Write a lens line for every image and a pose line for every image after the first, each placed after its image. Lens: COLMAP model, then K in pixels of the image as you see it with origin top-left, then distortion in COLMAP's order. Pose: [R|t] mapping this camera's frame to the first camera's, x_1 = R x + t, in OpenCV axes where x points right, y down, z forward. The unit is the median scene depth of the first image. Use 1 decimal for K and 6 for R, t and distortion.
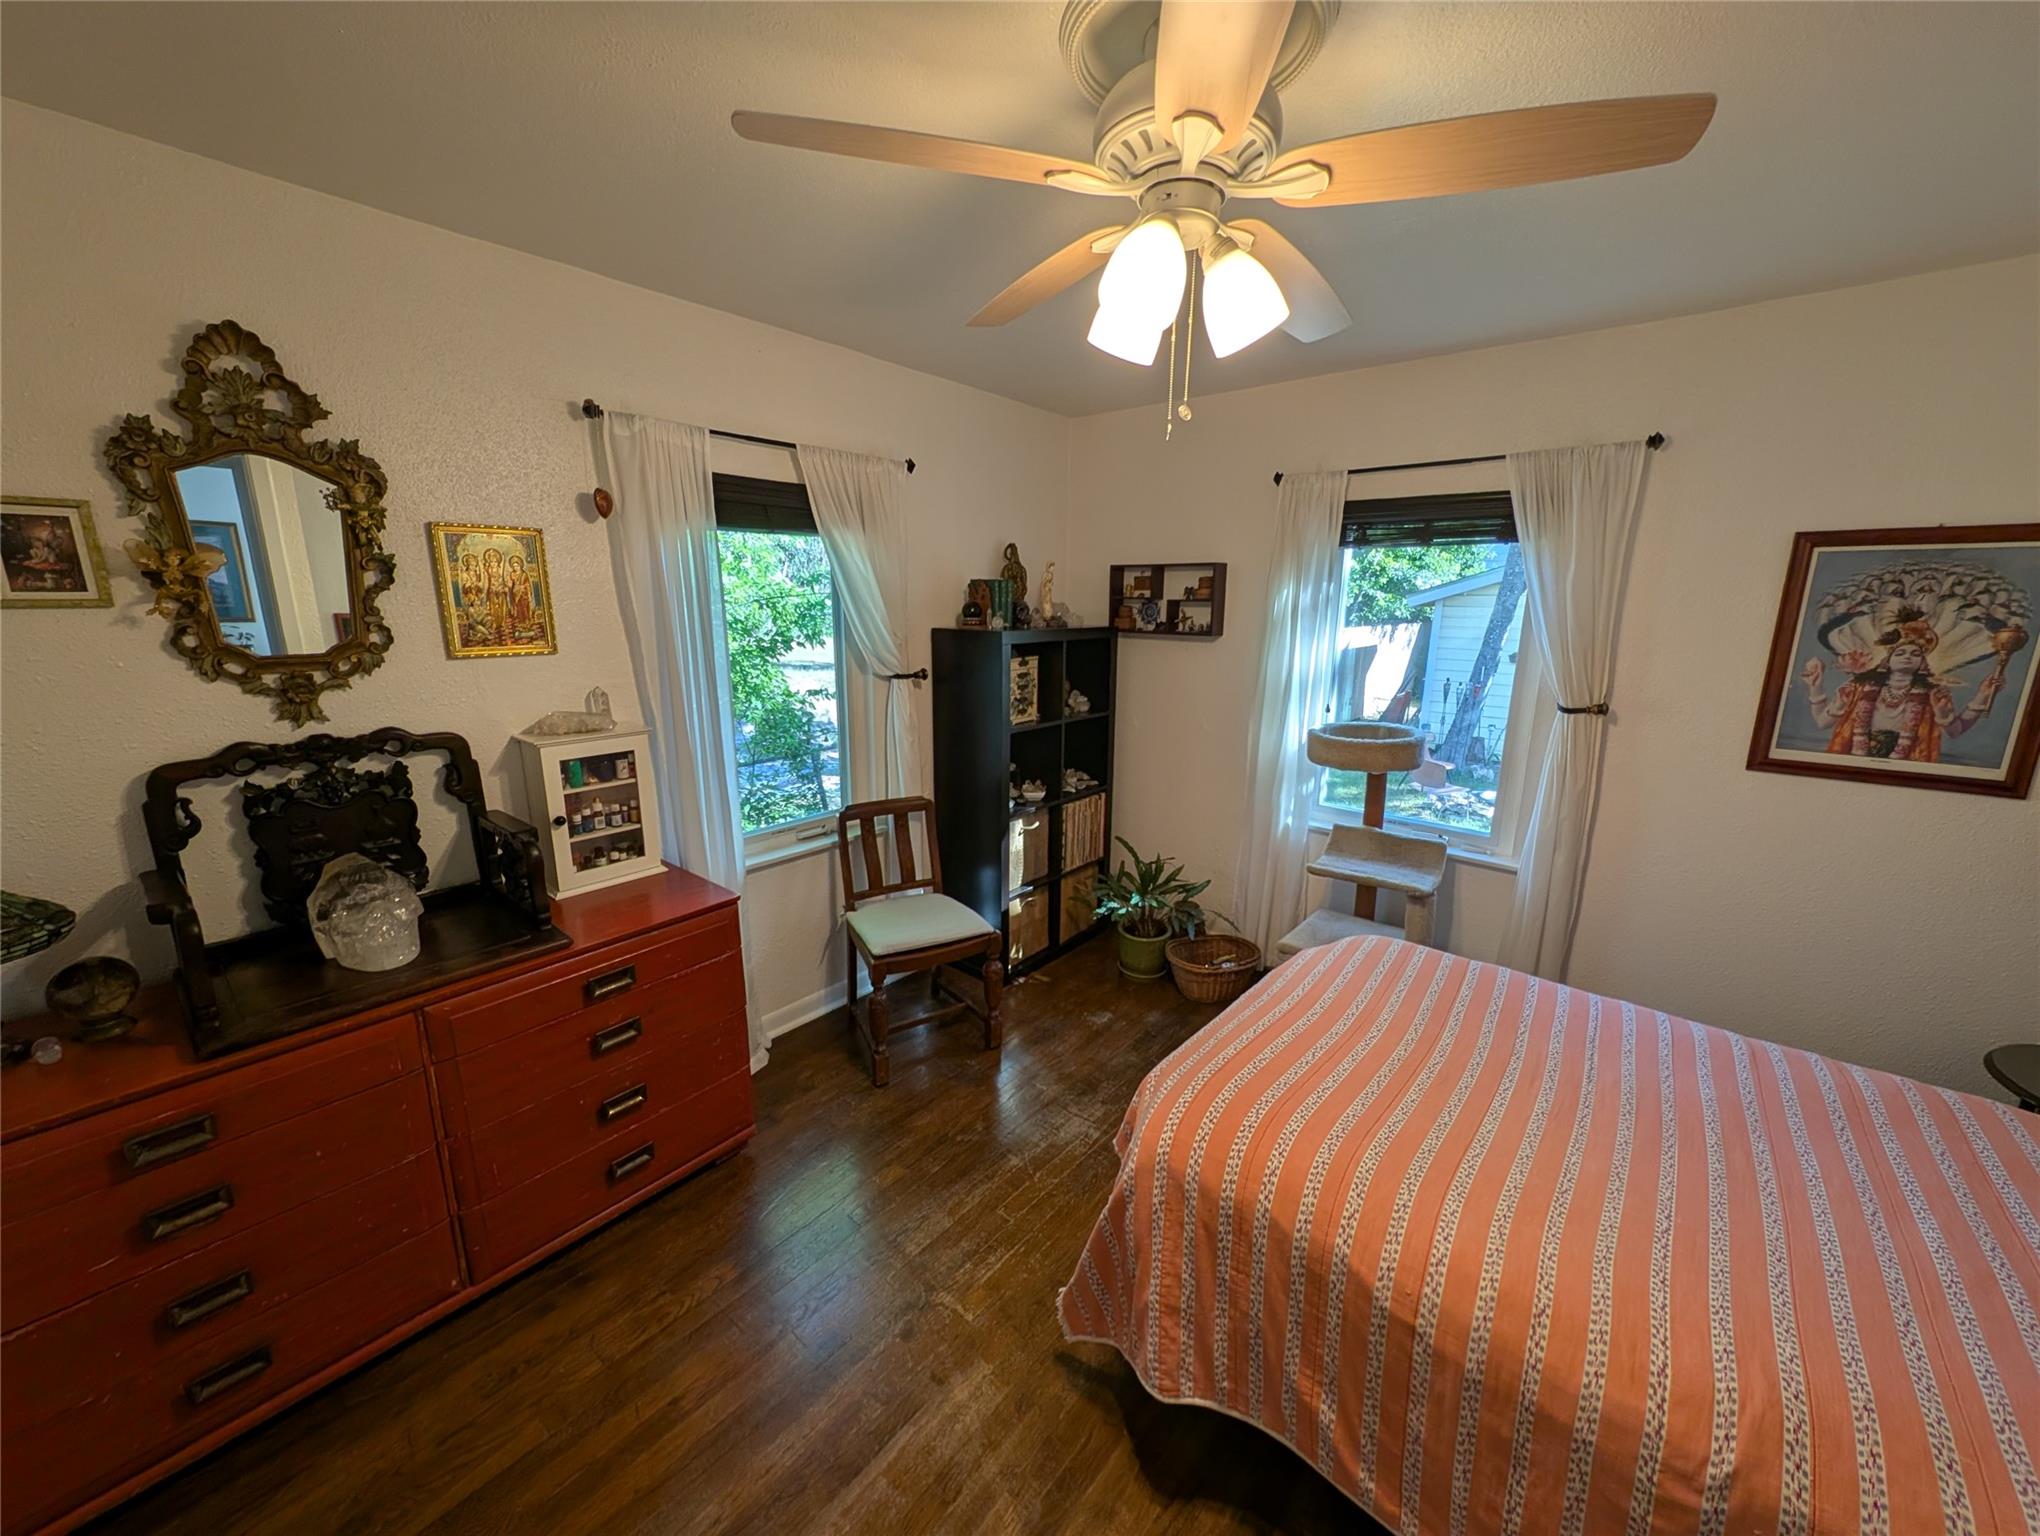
lens RADIAL K [[764.7, 0, 1019.7], [0, 764.7, 766.0], [0, 0, 1]] dist [-0.002562, -0.001015]
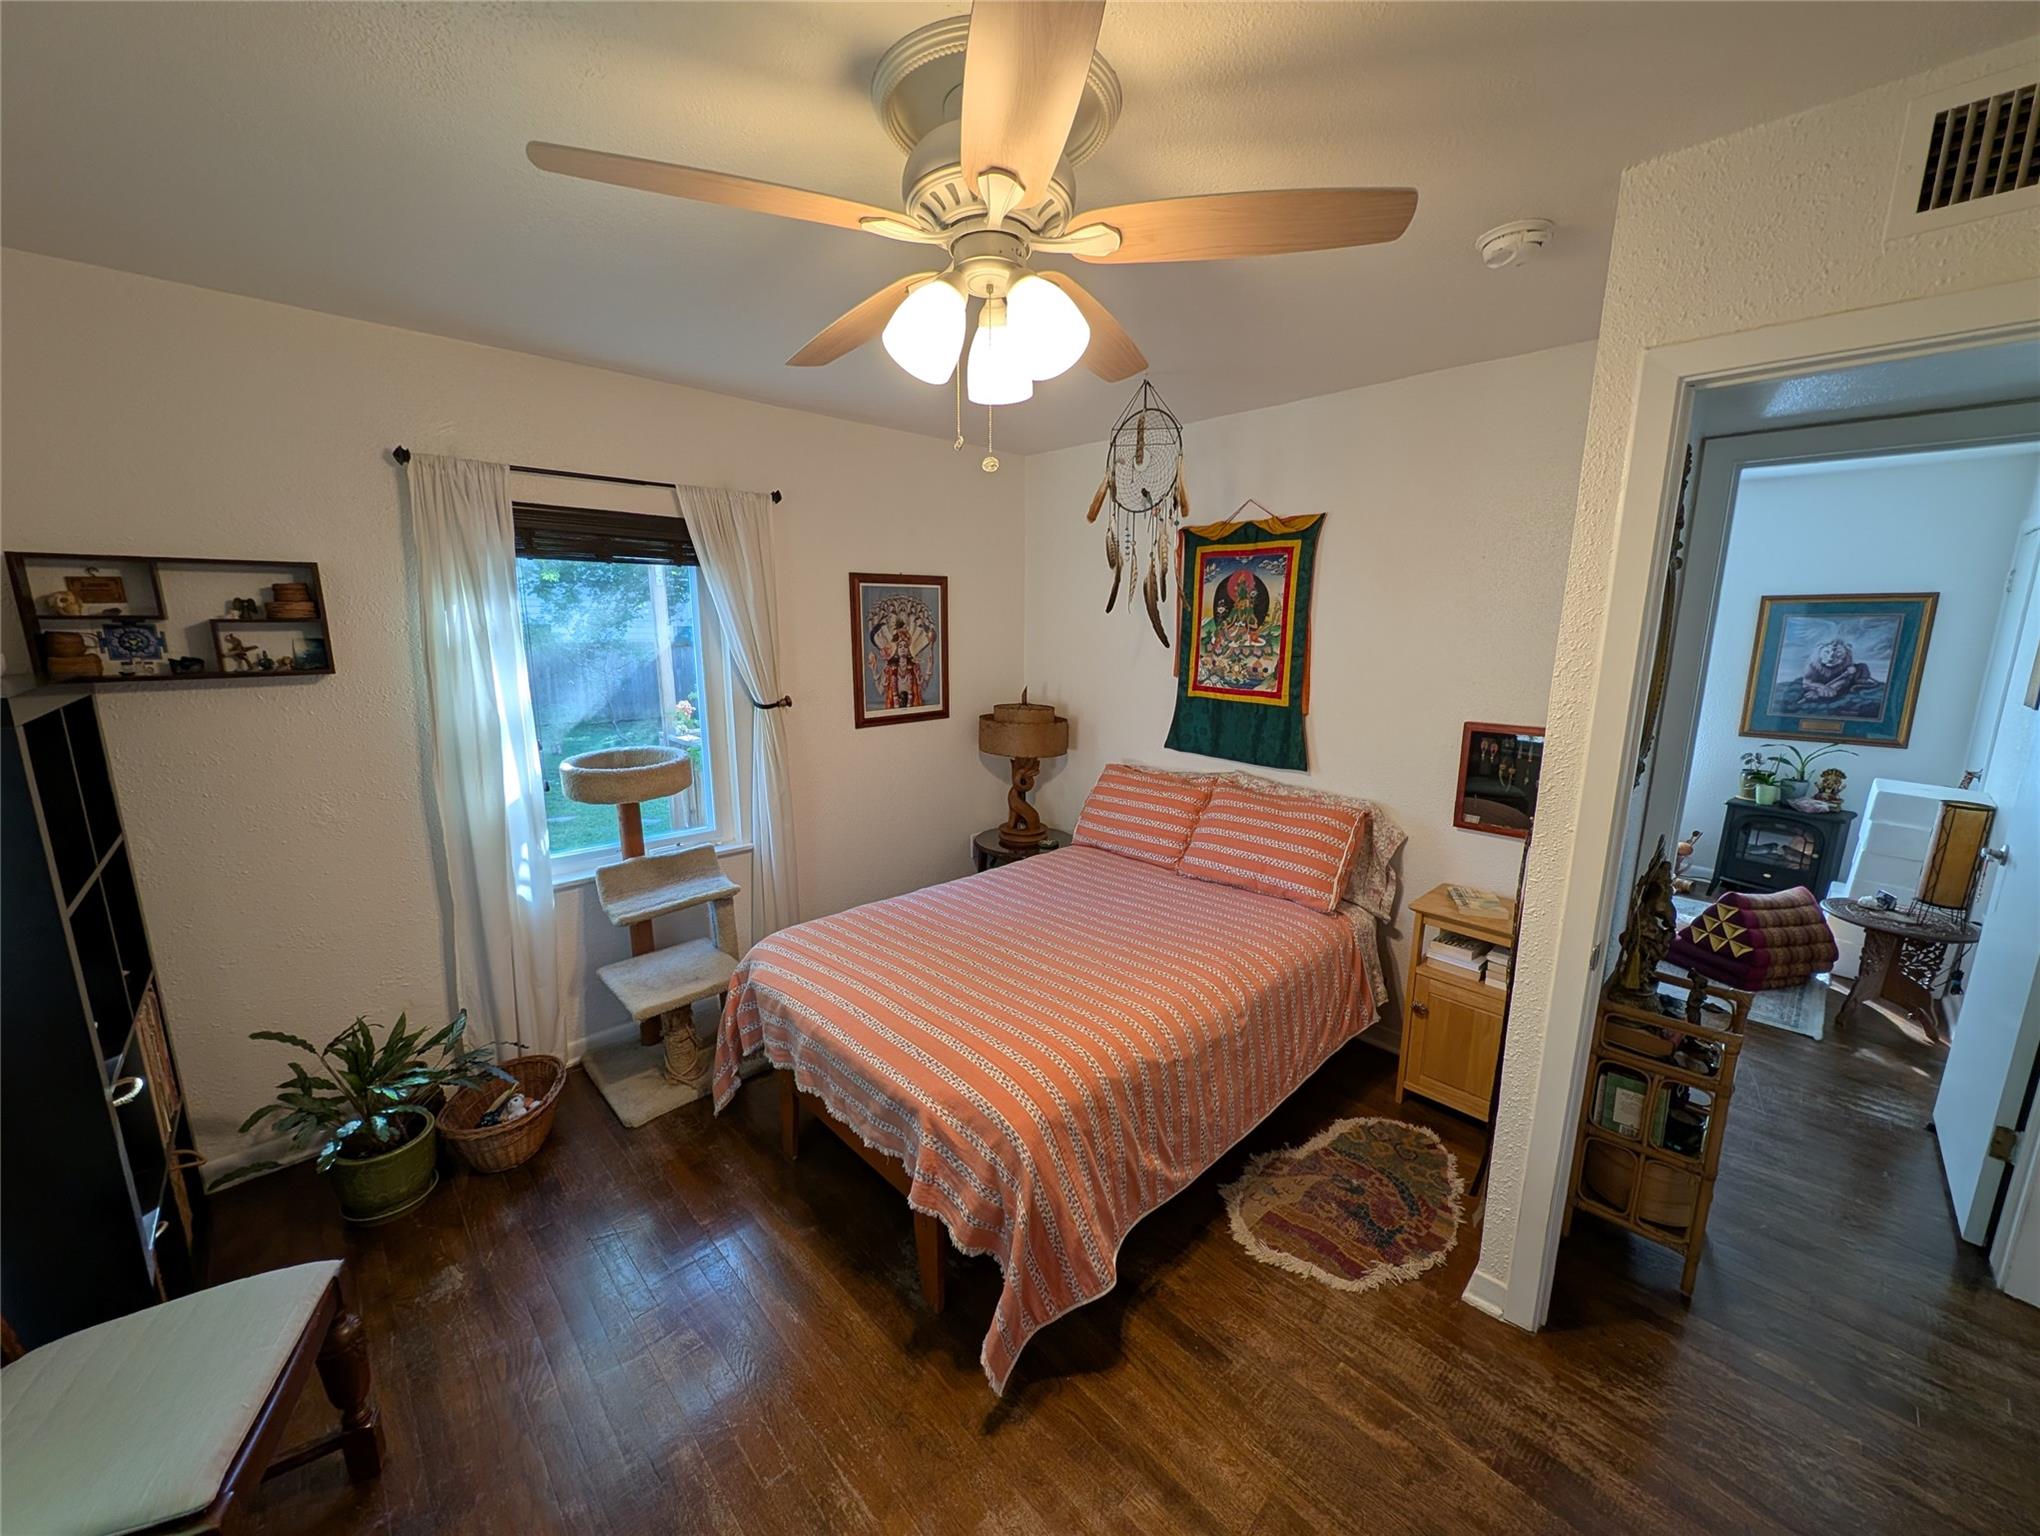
lens RADIAL K [[764.7, 0, 1025.7], [0, 764.7, 770.1], [0, 0, 1]] dist [-0.002562, -0.001015]
pose [[0.096751, -0.197380, 0.975541, -0.561671], [0.216173, 0.960909, 0.172980, -0.118888], [-0.971549, 0.194150, 0.135637, 0.551103]]
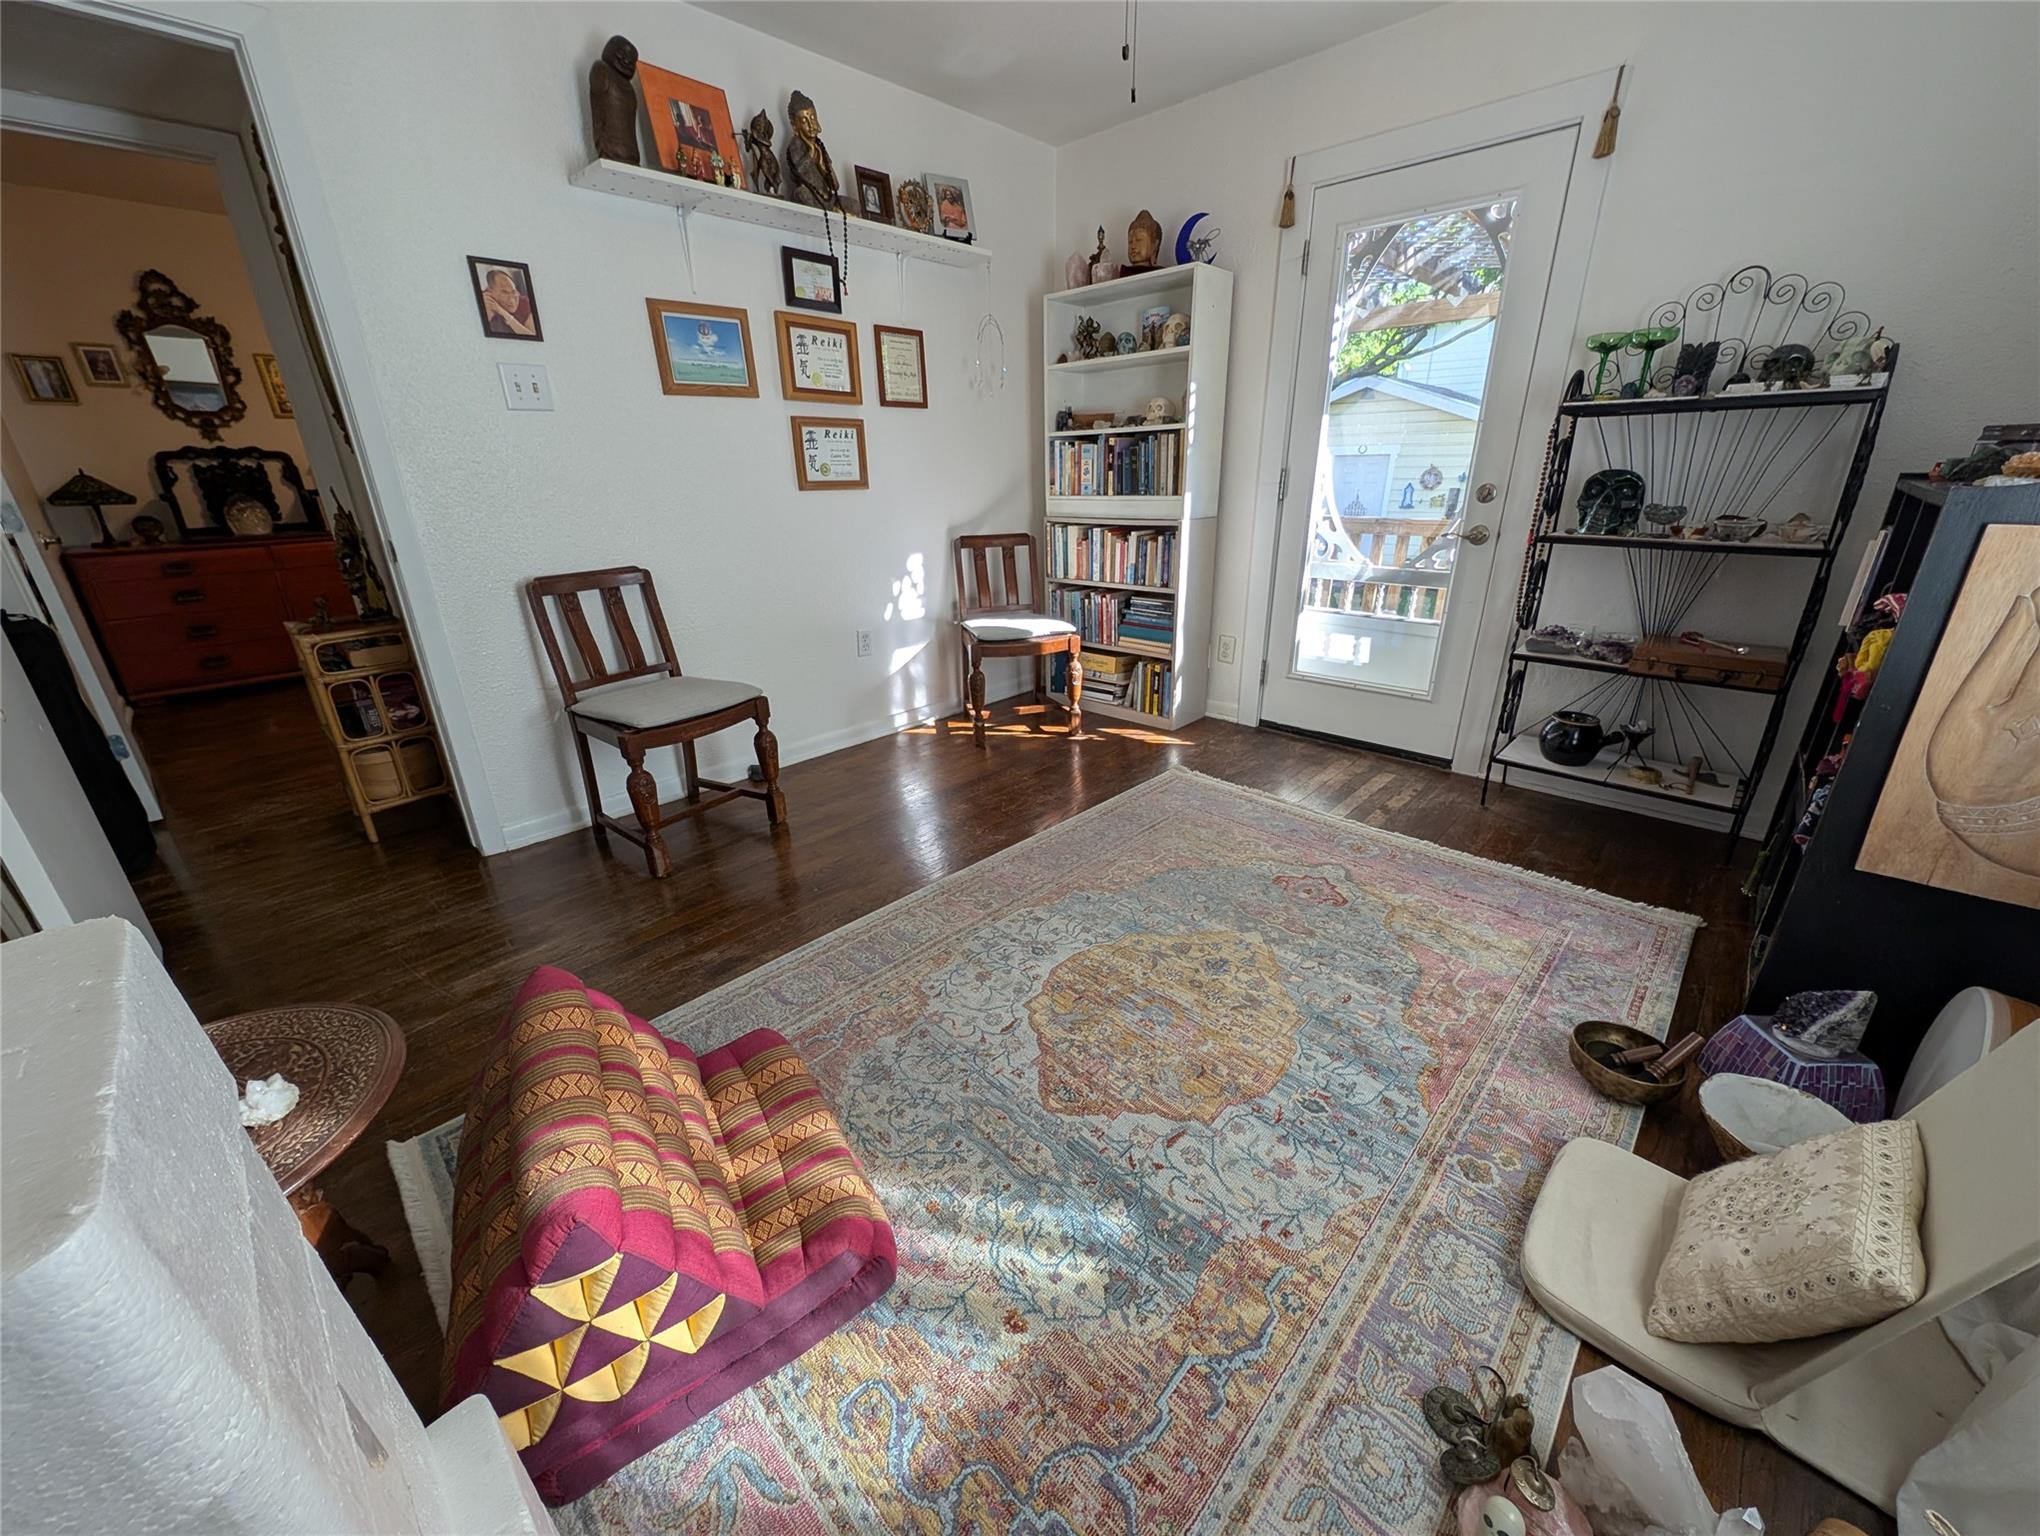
lens RADIAL K [[764.7, 0, 1023.3], [0, 764.7, 765.6], [0, 0, 1]] dist [-0.002562, -0.001015]
pose [[0.998296, 0.004612, -0.058170, 1.620760], [0.004576, 0.987615, 0.156827, 0.539380], [0.058173, -0.156826, 0.985911, -1.279227]]
